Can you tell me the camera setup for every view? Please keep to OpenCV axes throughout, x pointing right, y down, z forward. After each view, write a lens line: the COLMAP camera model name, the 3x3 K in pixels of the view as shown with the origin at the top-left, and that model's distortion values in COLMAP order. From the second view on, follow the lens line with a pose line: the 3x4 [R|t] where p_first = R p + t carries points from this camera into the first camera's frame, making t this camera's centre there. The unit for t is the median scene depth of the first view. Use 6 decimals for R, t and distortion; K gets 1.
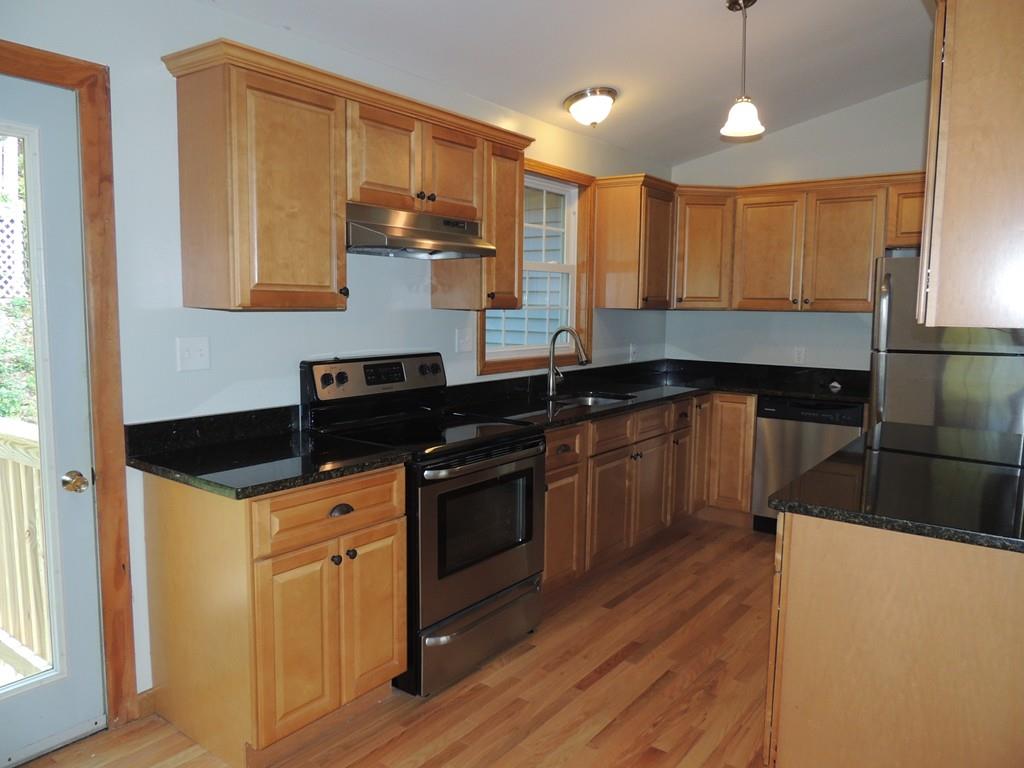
lens RADIAL K [[734.8, 0, 500.1], [0, 734.8, 378.3], [0, 0, 1]] dist [-0.006803, -0.001045]
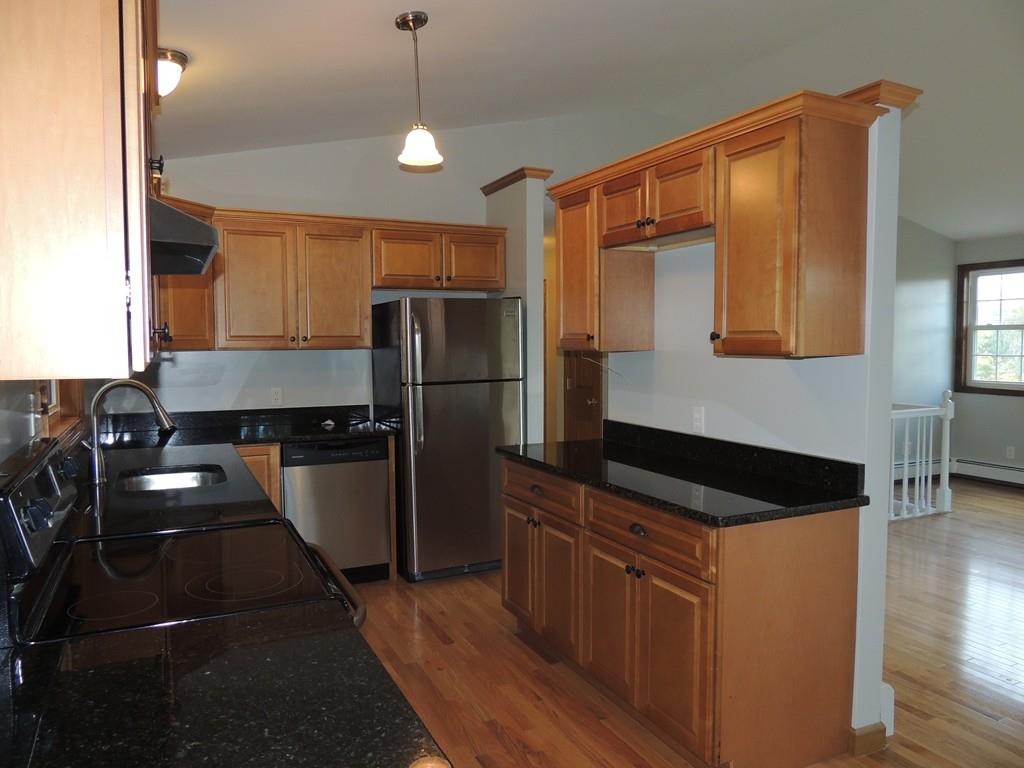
lens RADIAL K [[735.6, 0, 512.0], [0, 735.6, 384.0], [0, 0, 1]] dist [-0.028643, 0.002283]
pose [[0.455550, -0.063238, 0.887961, -0.504872], [0.102009, 0.994611, 0.018500, -0.059453], [-0.884347, 0.082153, 0.459546, 0.529288]]
